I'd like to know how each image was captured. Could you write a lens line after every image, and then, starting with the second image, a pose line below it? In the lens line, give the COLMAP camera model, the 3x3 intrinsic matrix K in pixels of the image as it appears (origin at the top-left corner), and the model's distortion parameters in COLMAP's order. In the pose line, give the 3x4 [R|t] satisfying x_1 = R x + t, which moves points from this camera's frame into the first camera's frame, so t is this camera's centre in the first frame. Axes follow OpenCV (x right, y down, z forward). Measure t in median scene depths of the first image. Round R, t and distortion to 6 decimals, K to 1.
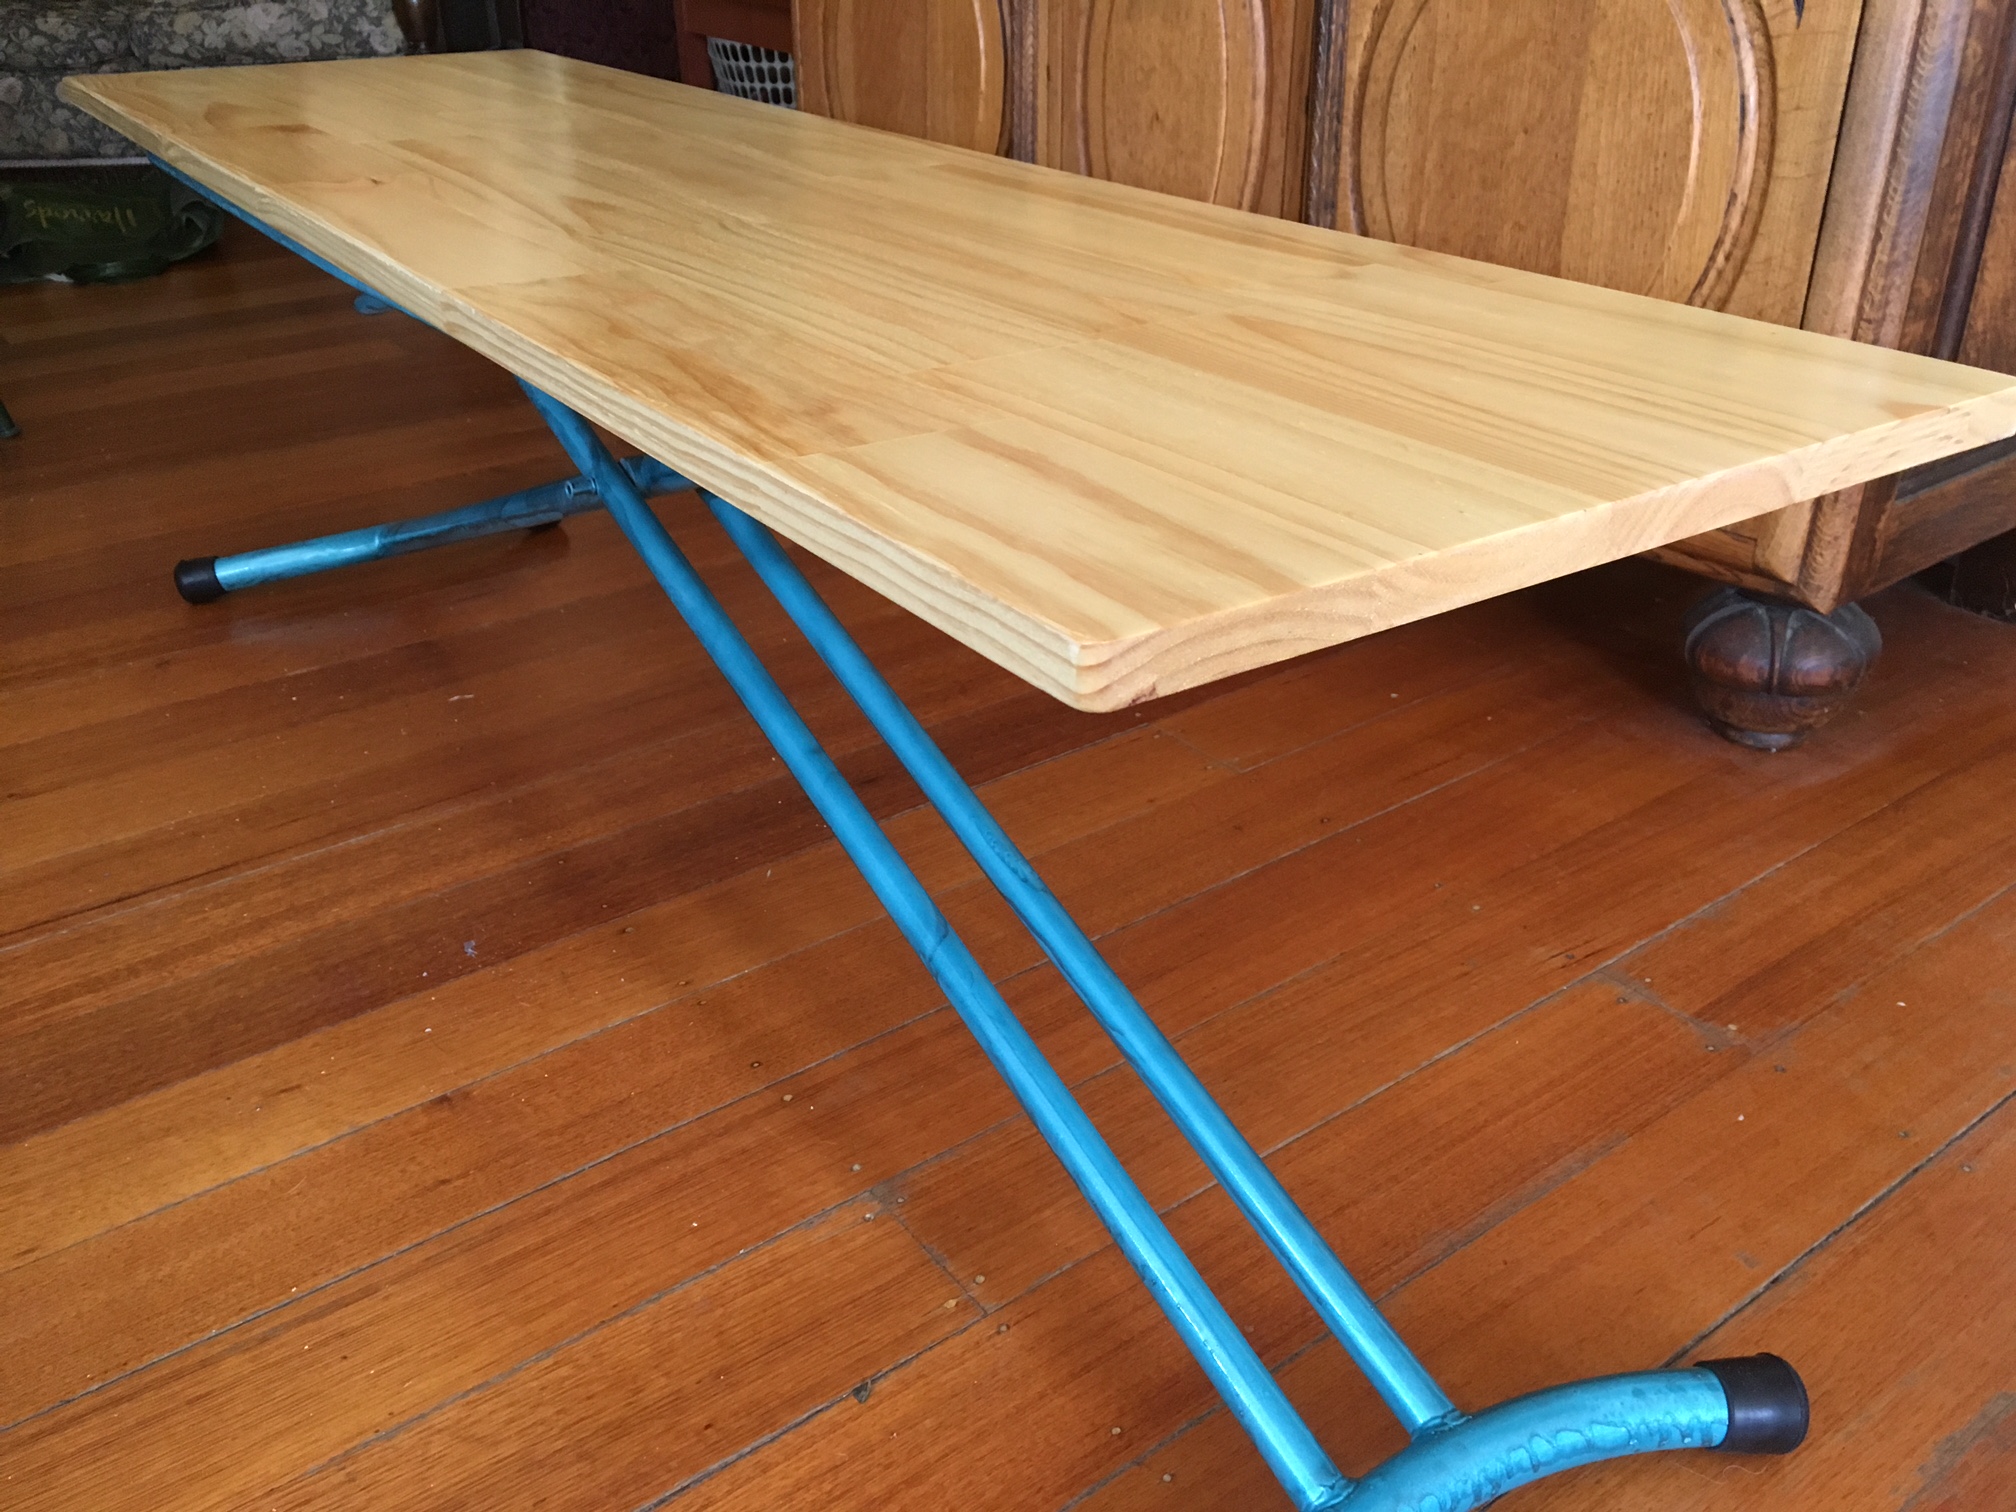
lens RADIAL K [[1724.4, 0, 1008.0], [0, 1724.4, 756.0], [0, 0, 1]] dist [0.090904, -0.120158]
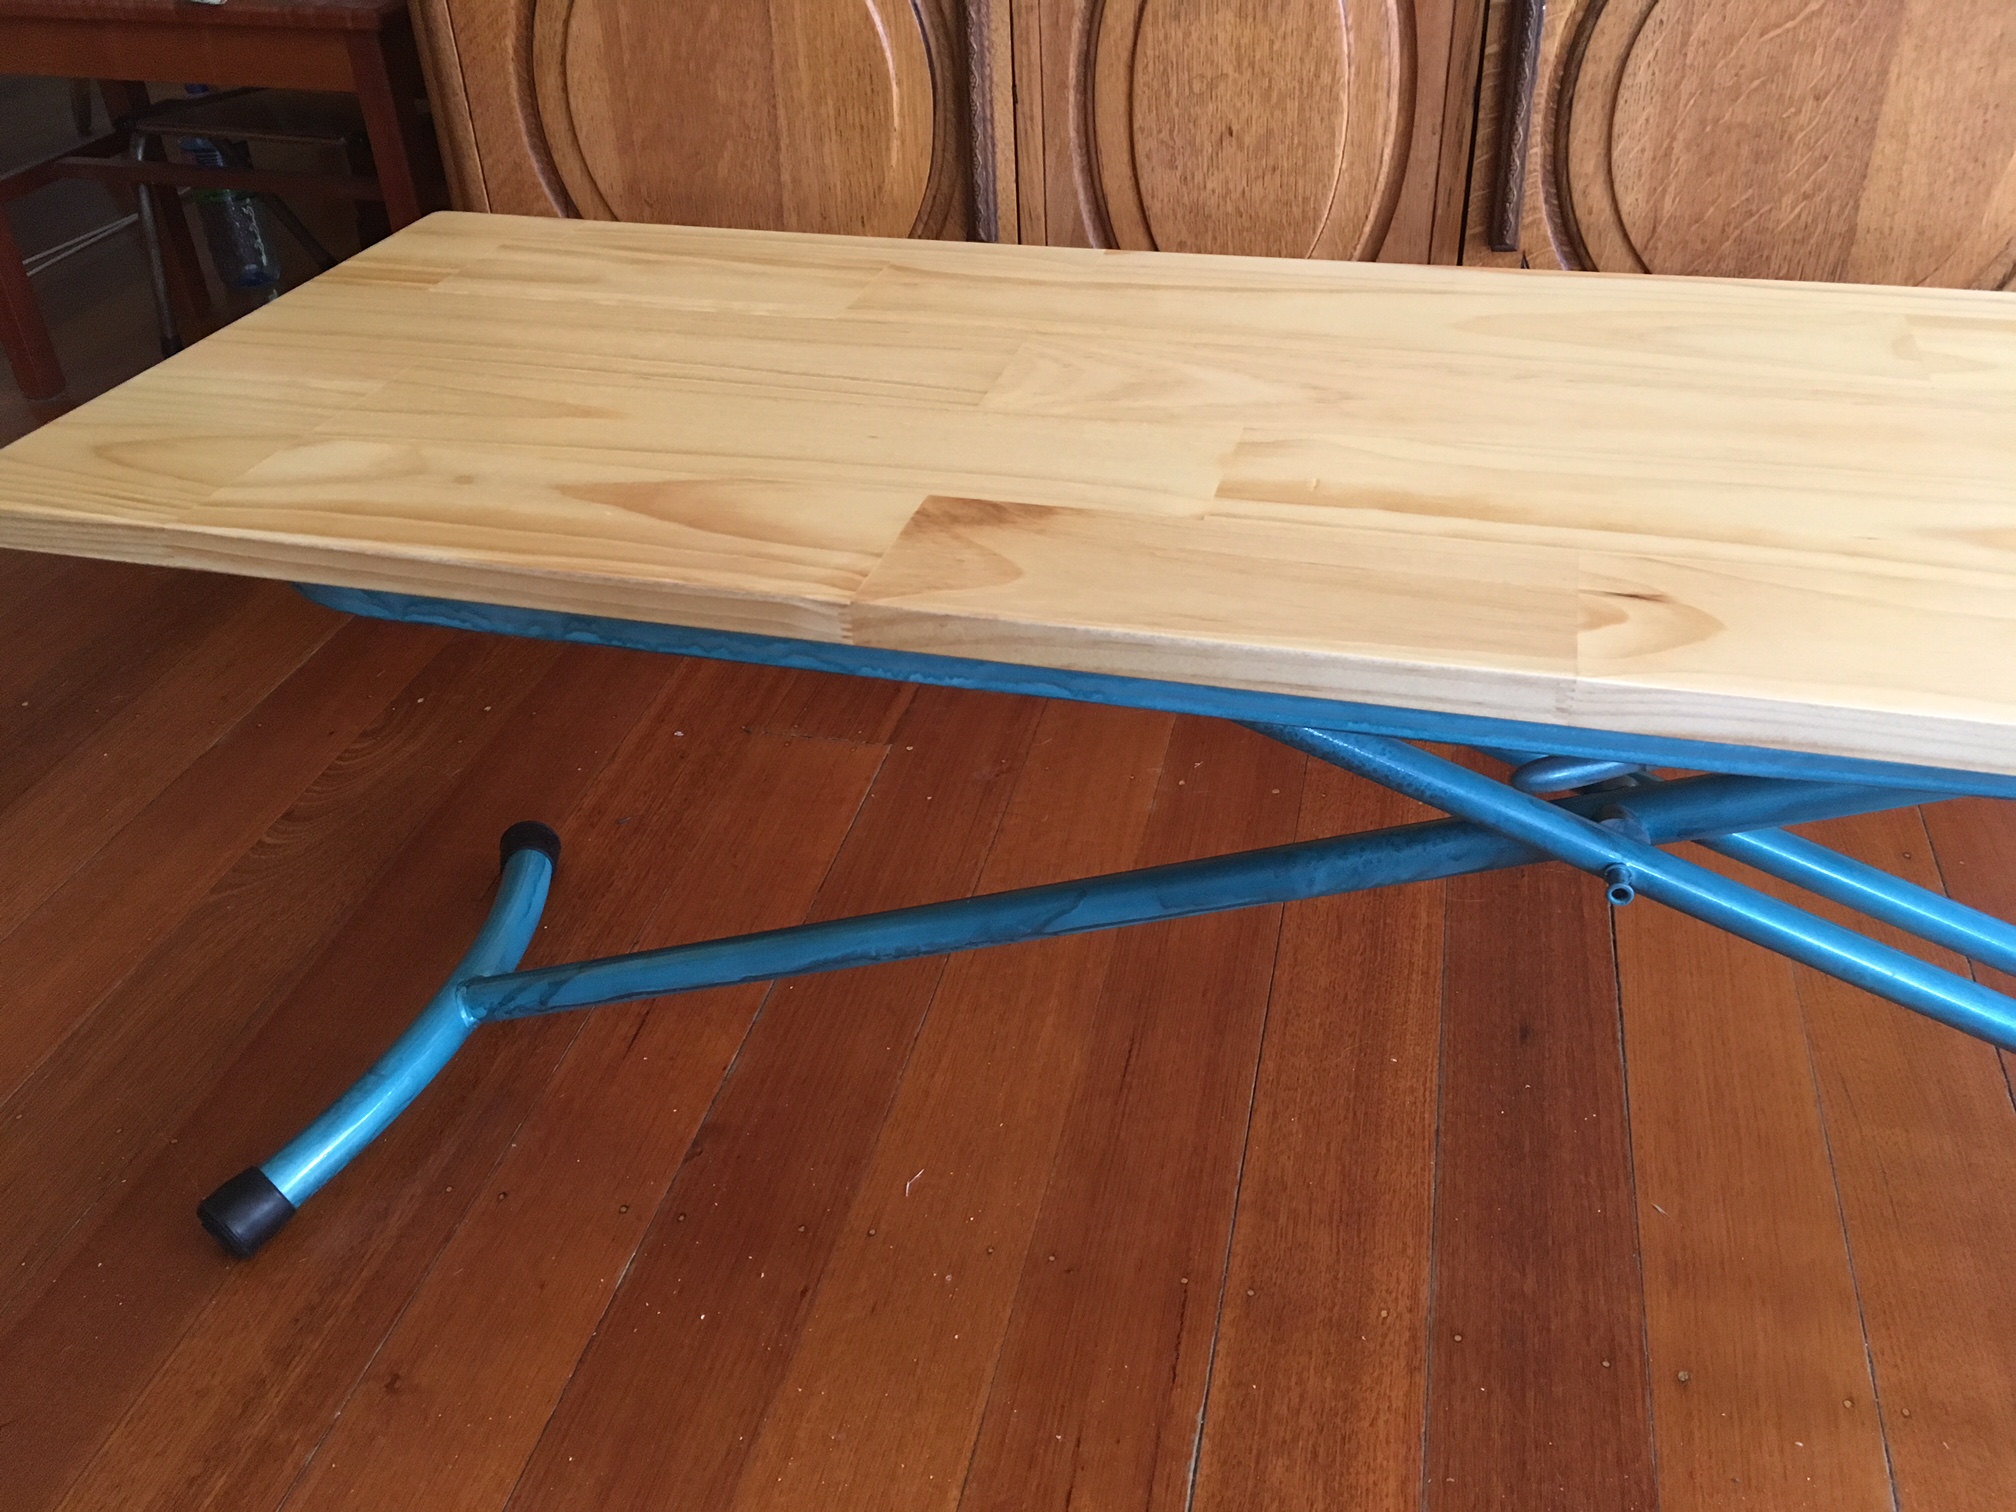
lens RADIAL K [[1724.4, 0, 1008.0], [0, 1724.4, 756.0], [0, 0, 1]] dist [0.090904, -0.120158]
pose [[0.763048, -0.373987, 0.527154, -0.625787], [0.323791, 0.927056, 0.189013, -0.327363], [-0.559390, 0.026461, 0.828482, 0.443139]]
